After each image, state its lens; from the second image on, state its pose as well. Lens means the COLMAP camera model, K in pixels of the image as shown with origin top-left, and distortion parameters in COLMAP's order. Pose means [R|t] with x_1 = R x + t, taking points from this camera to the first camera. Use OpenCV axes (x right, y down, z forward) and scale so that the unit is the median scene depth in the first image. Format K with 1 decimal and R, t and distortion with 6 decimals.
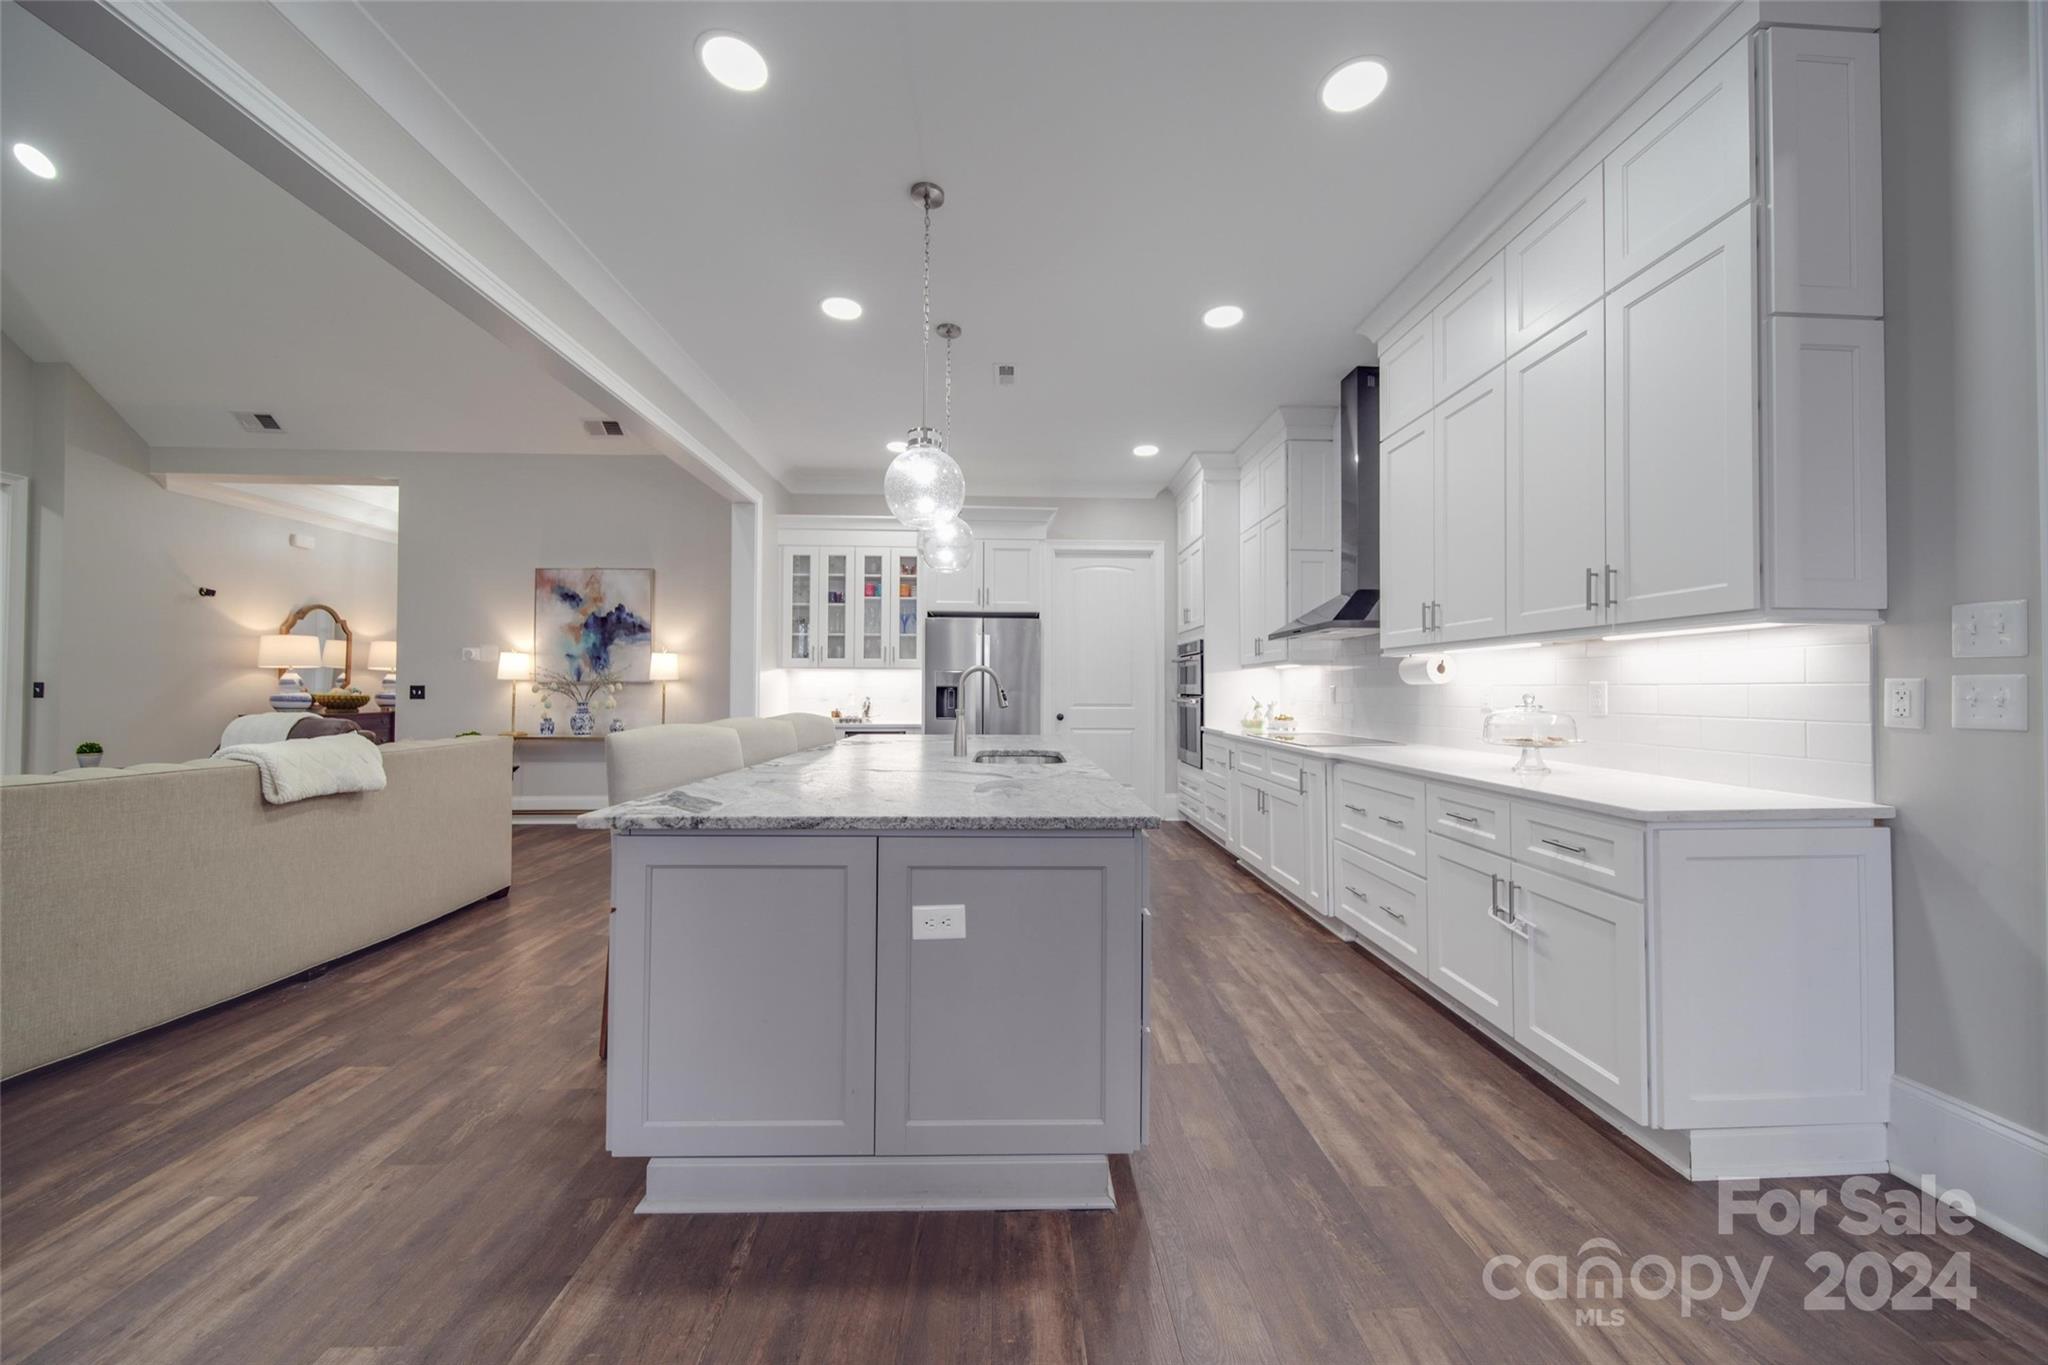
lens RADIAL K [[723.5, 0, 1036.0], [0, 723.5, 682.5], [0, 0, 1]] dist [0.001492, -0.001585]
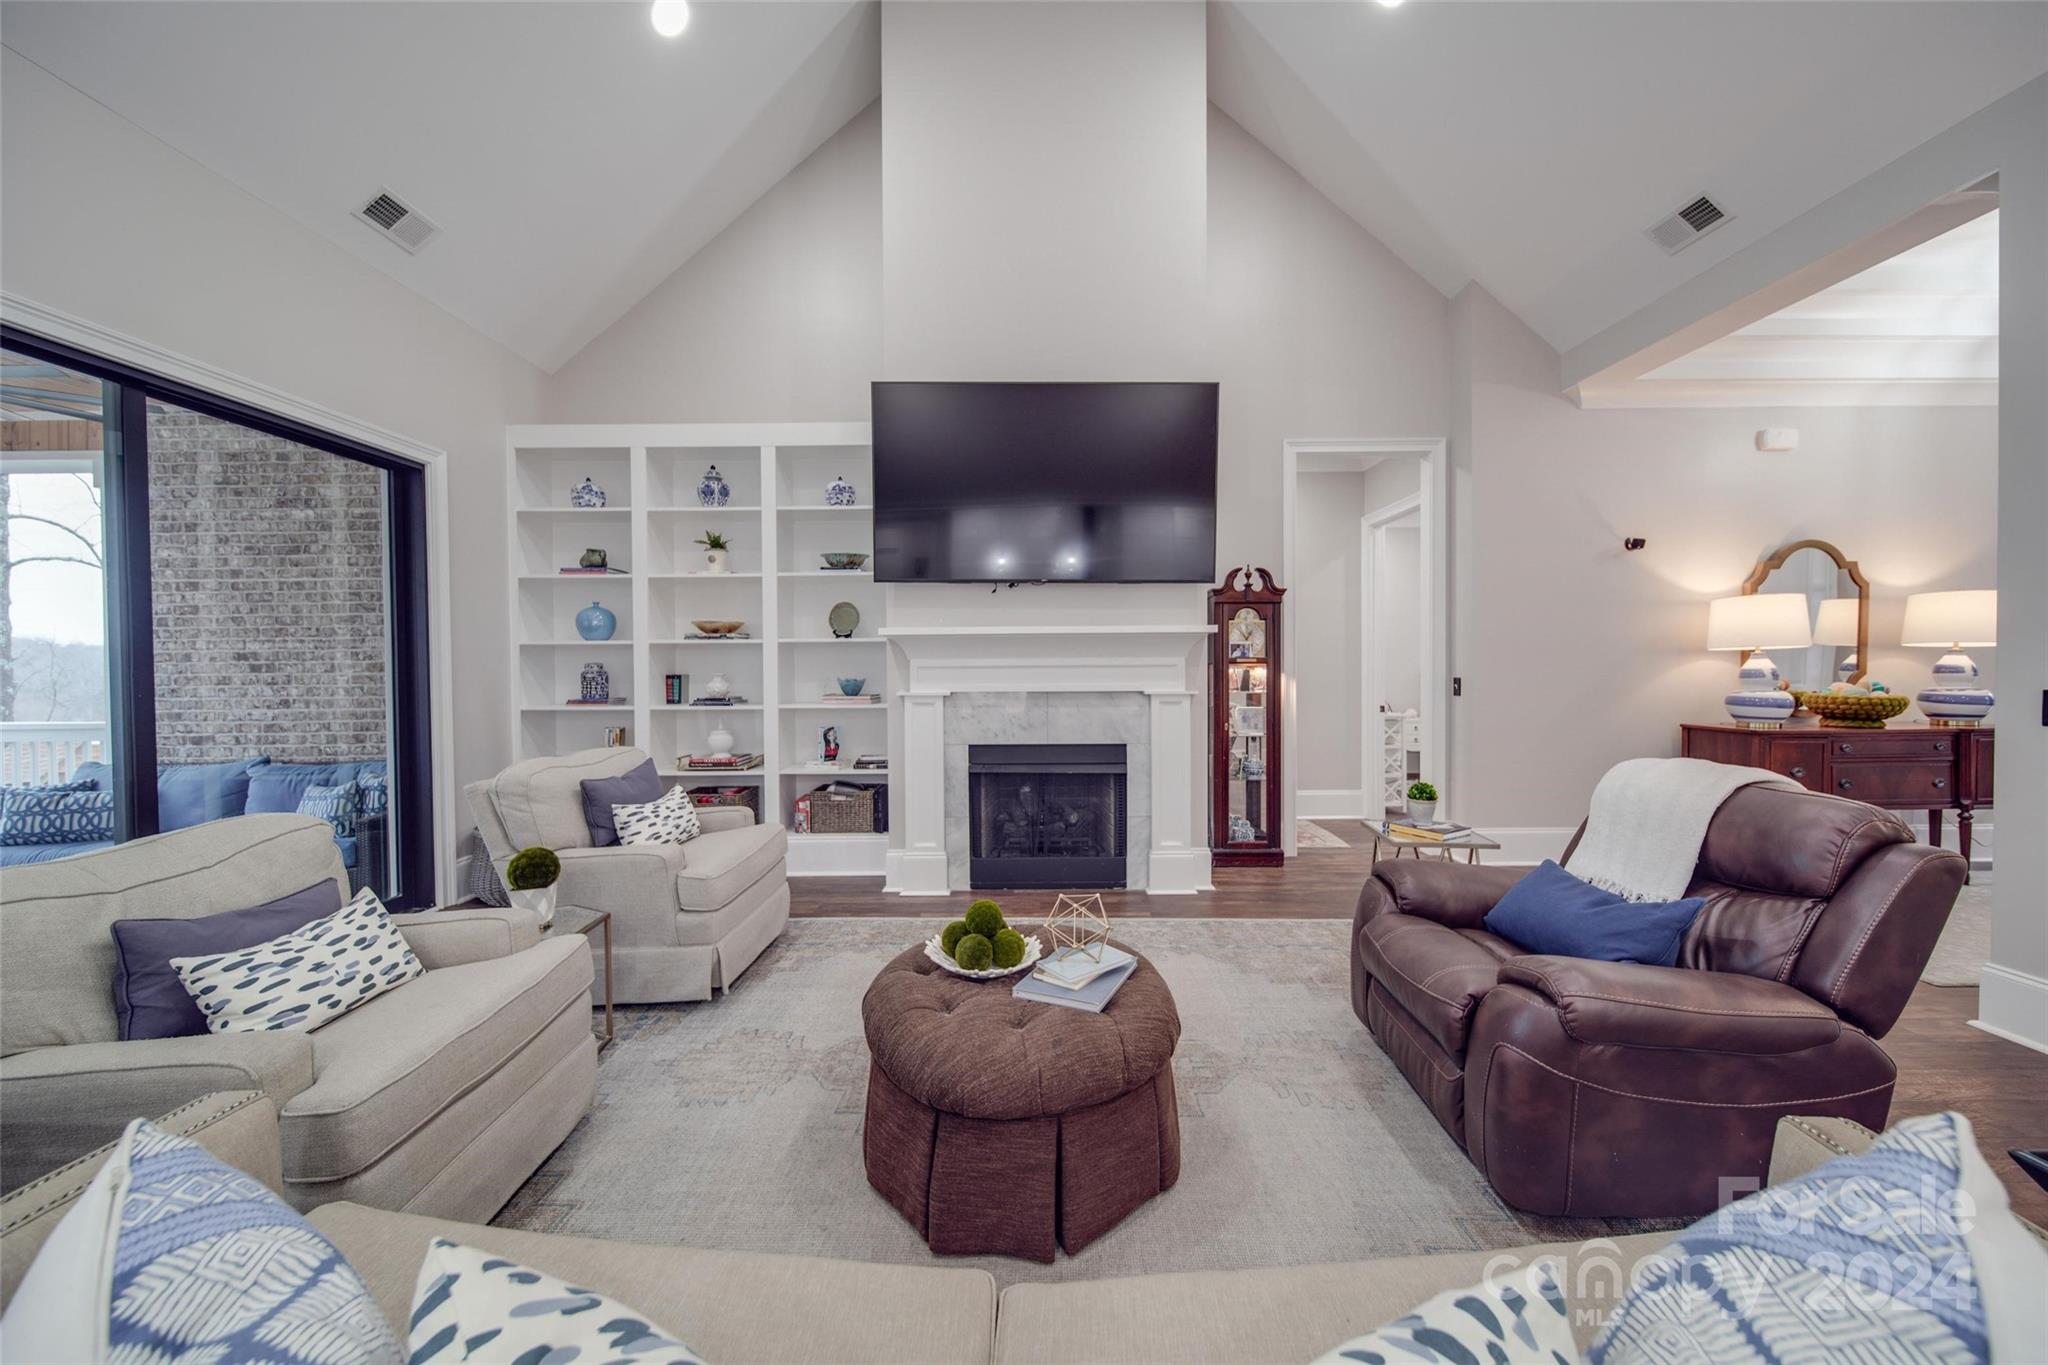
lens RADIAL K [[723.5, 0, 1033.3], [0, 723.5, 677.9], [0, 0, 1]] dist [0.001492, -0.001585]
pose [[-0.041244, 0.012182, -0.999075, -0.468735], [0.018066, 0.999771, 0.011444, -0.016934], [0.998986, -0.017577, -0.041454, 0.490298]]
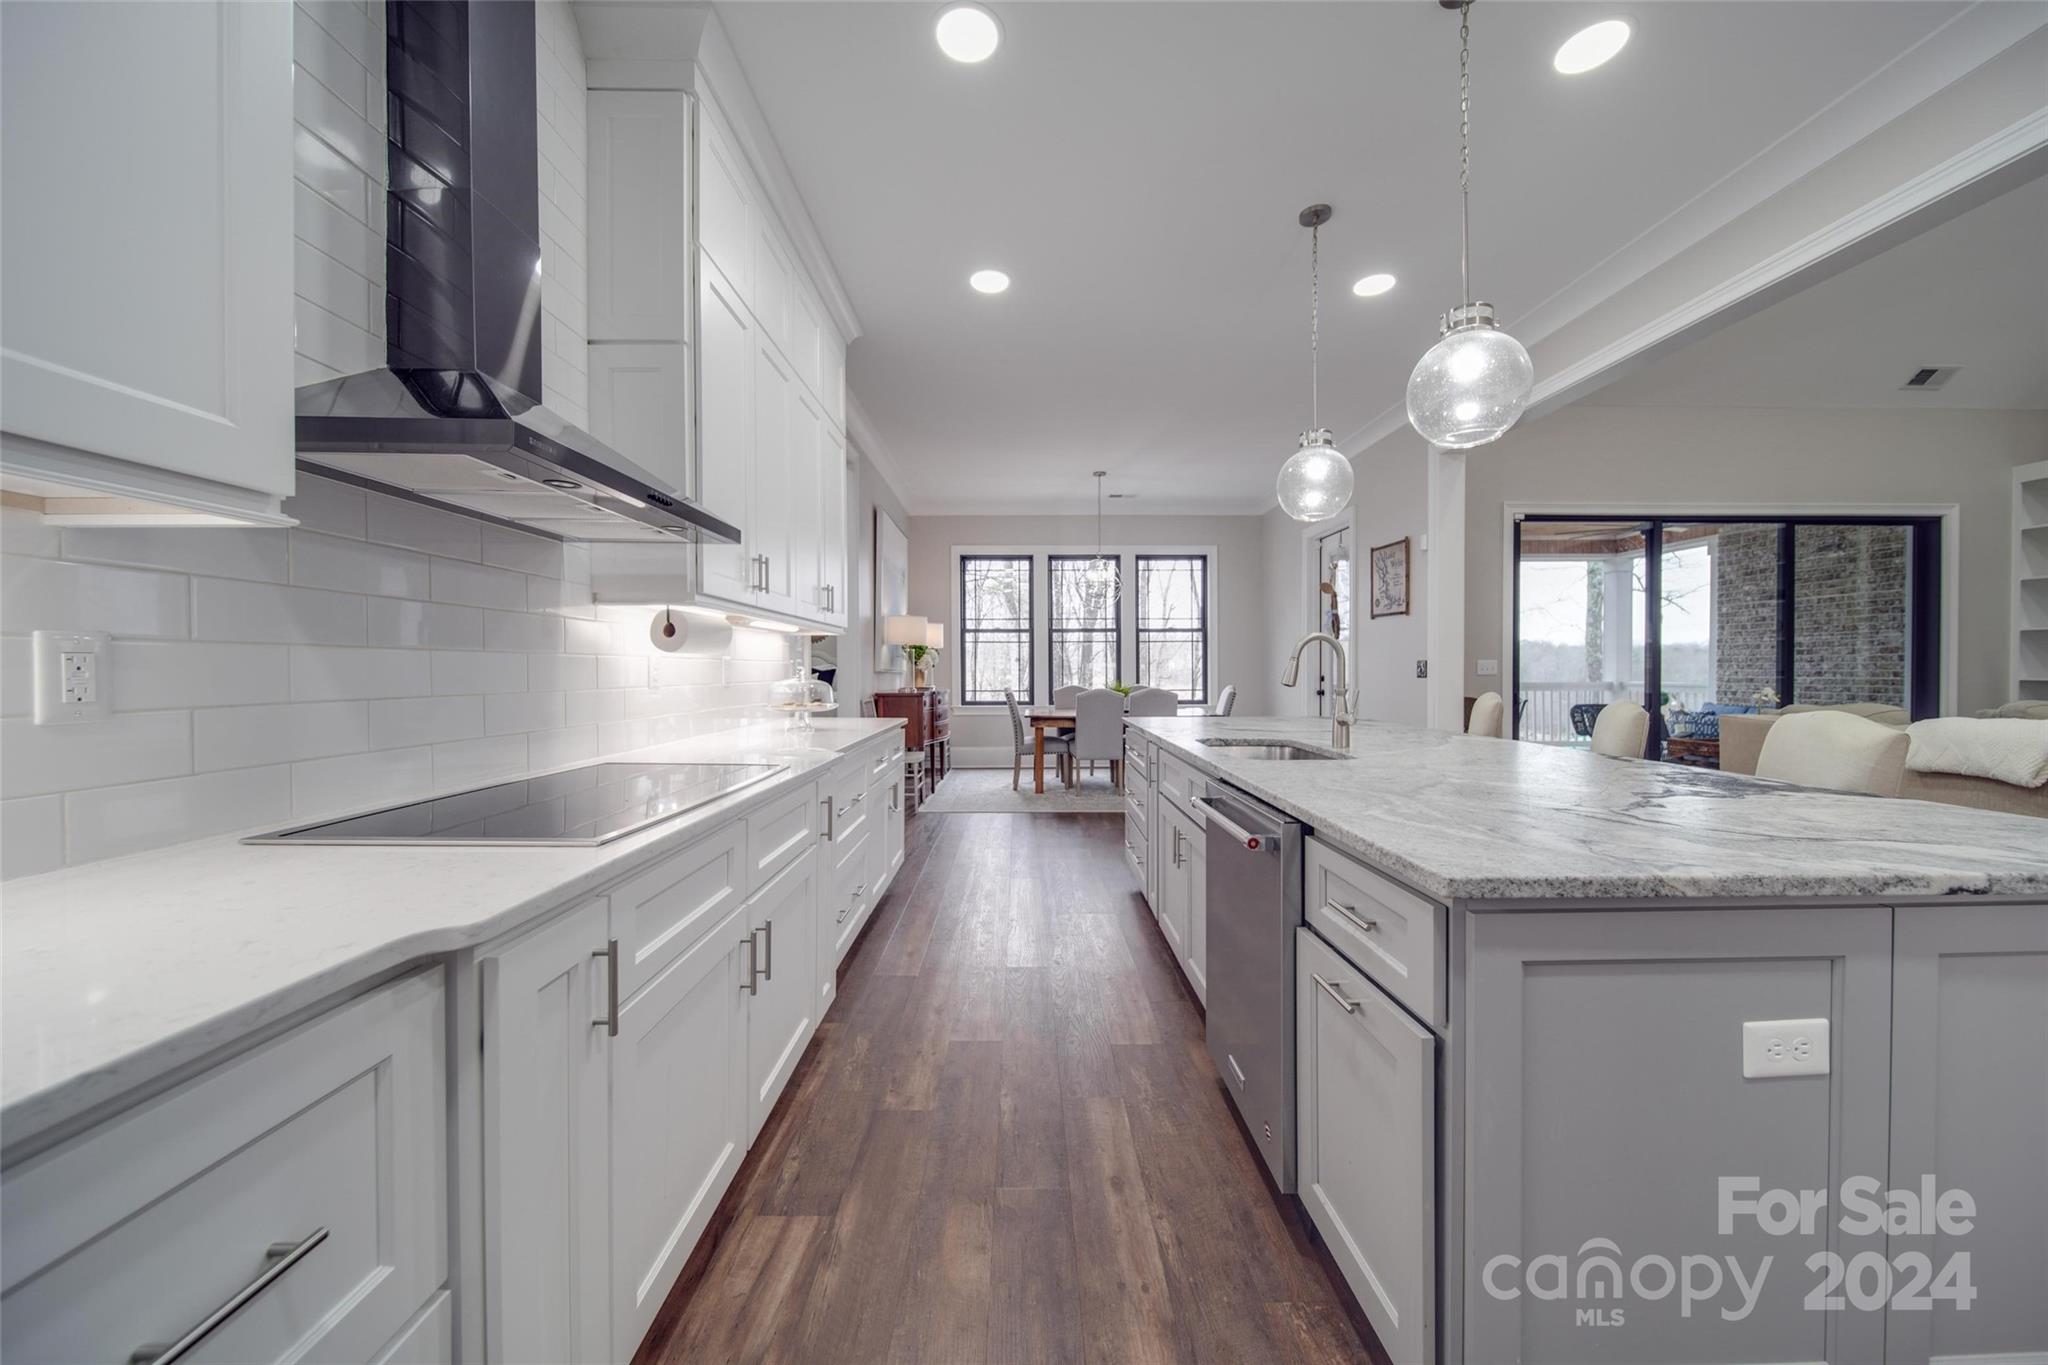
lens RADIAL K [[723.5, 0, 1032.9], [0, 723.5, 676.1], [0, 0, 1]] dist [0.001492, -0.001585]
pose [[-0.999755, -0.002524, 0.021972, 0.105657], [-0.002532, 0.999997, -0.000341, 0.012294], [-0.021971, -0.000397, -0.999759, 0.923907]]
